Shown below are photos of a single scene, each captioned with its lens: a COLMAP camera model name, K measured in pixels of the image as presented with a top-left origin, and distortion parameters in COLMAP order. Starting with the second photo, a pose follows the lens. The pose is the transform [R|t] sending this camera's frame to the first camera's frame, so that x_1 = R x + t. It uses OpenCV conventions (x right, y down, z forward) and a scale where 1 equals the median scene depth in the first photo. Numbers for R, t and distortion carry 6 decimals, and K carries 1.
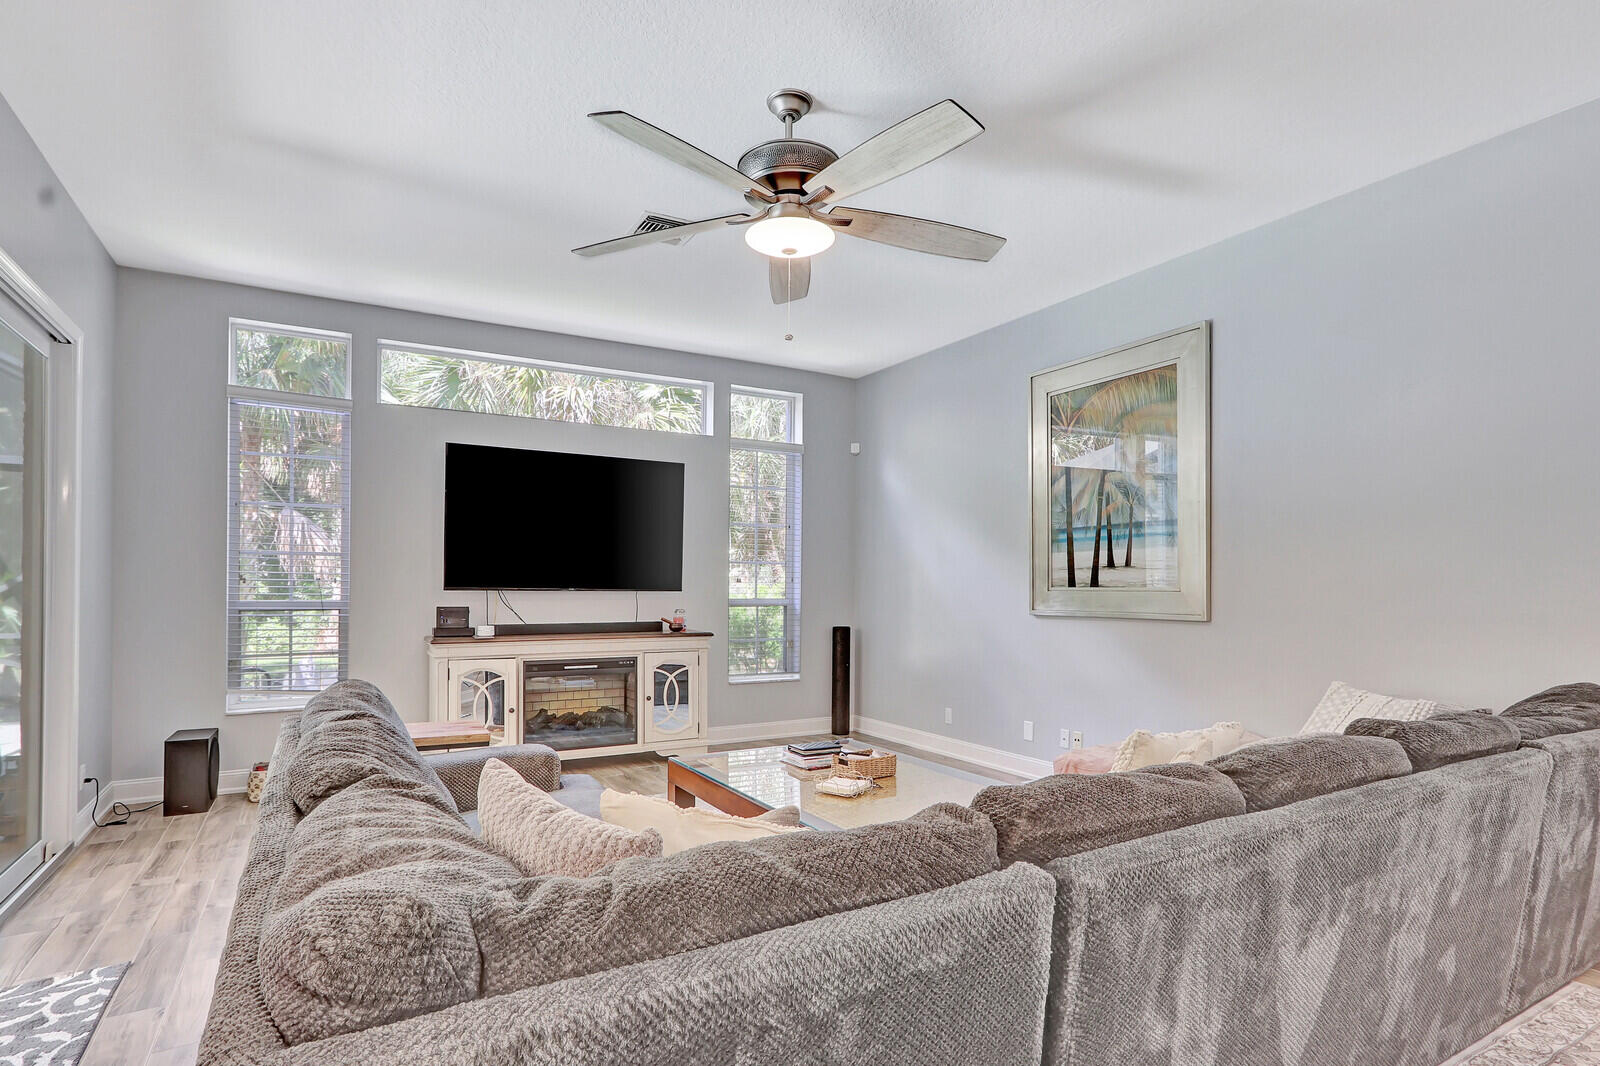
lens RADIAL K [[812.5, 0, 803.4], [0, 812.5, 582.6], [0, 0, 1]] dist [0.000135, -0.000071]
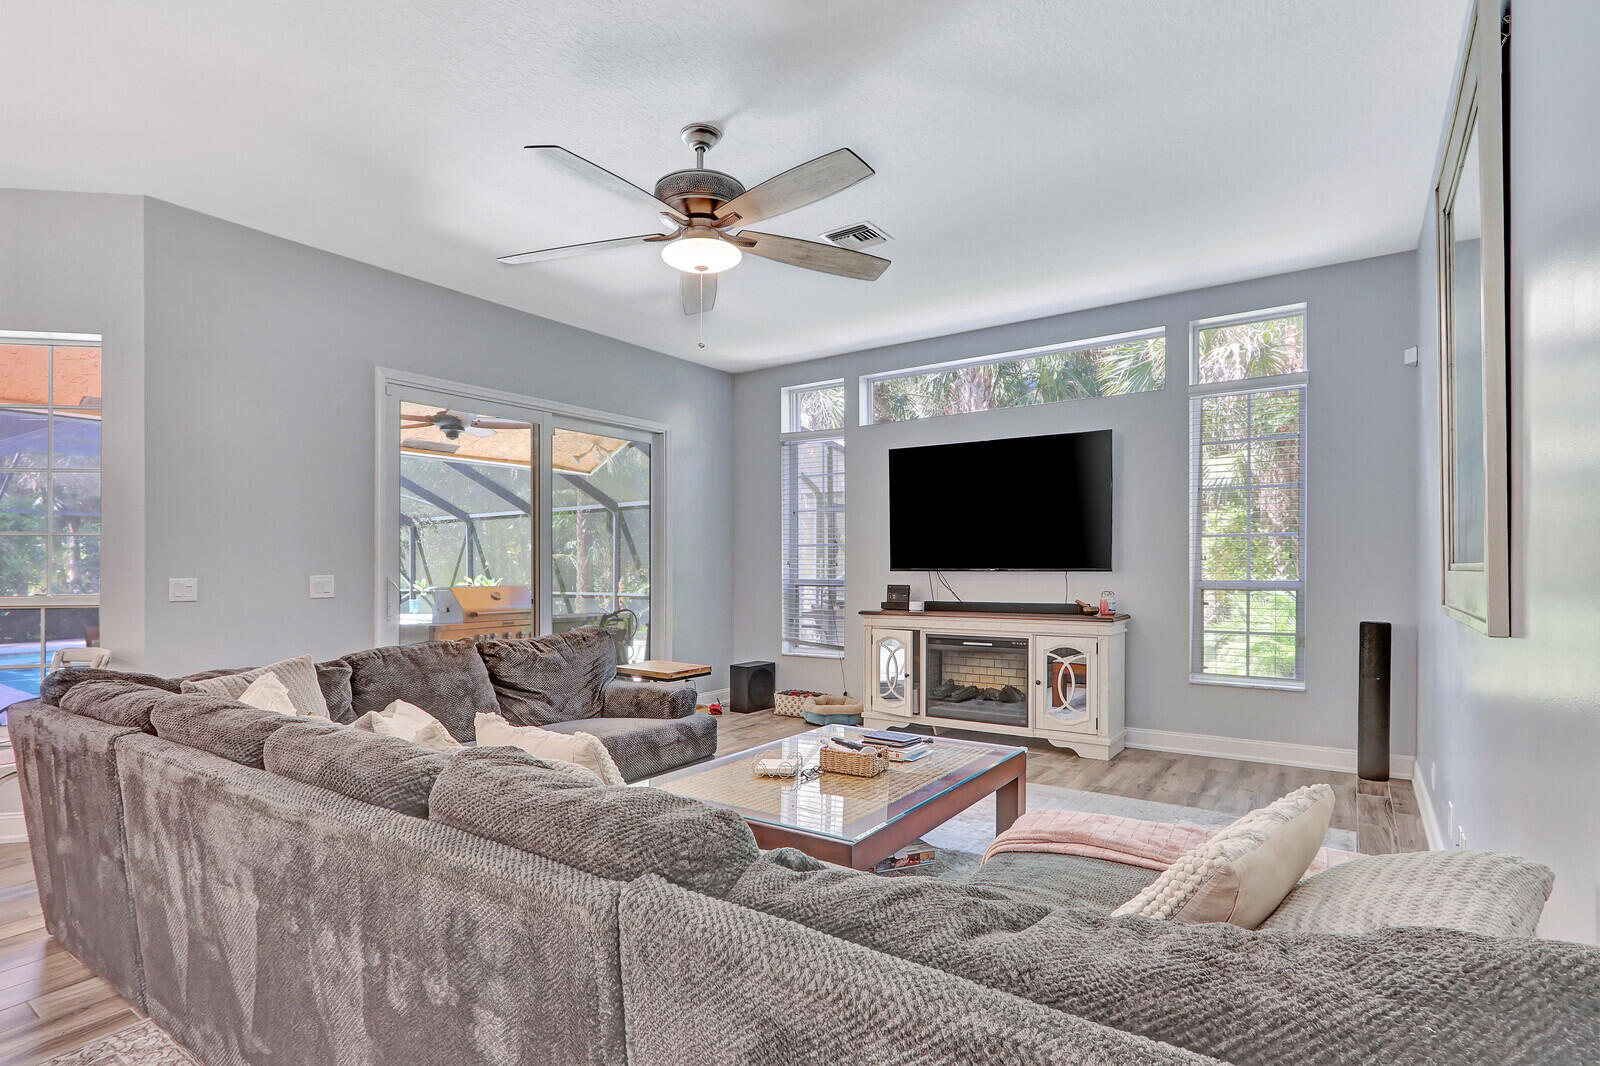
lens RADIAL K [[812.5, 0, 810.3], [0, 812.5, 570.6], [0, 0, 1]] dist [0.000135, -0.000071]
pose [[0.442246, -0.006606, -0.896869, 0.555772], [0.007568, 0.999965, -0.003633, 0.011381], [0.896862, -0.005180, 0.442280, 0.333143]]
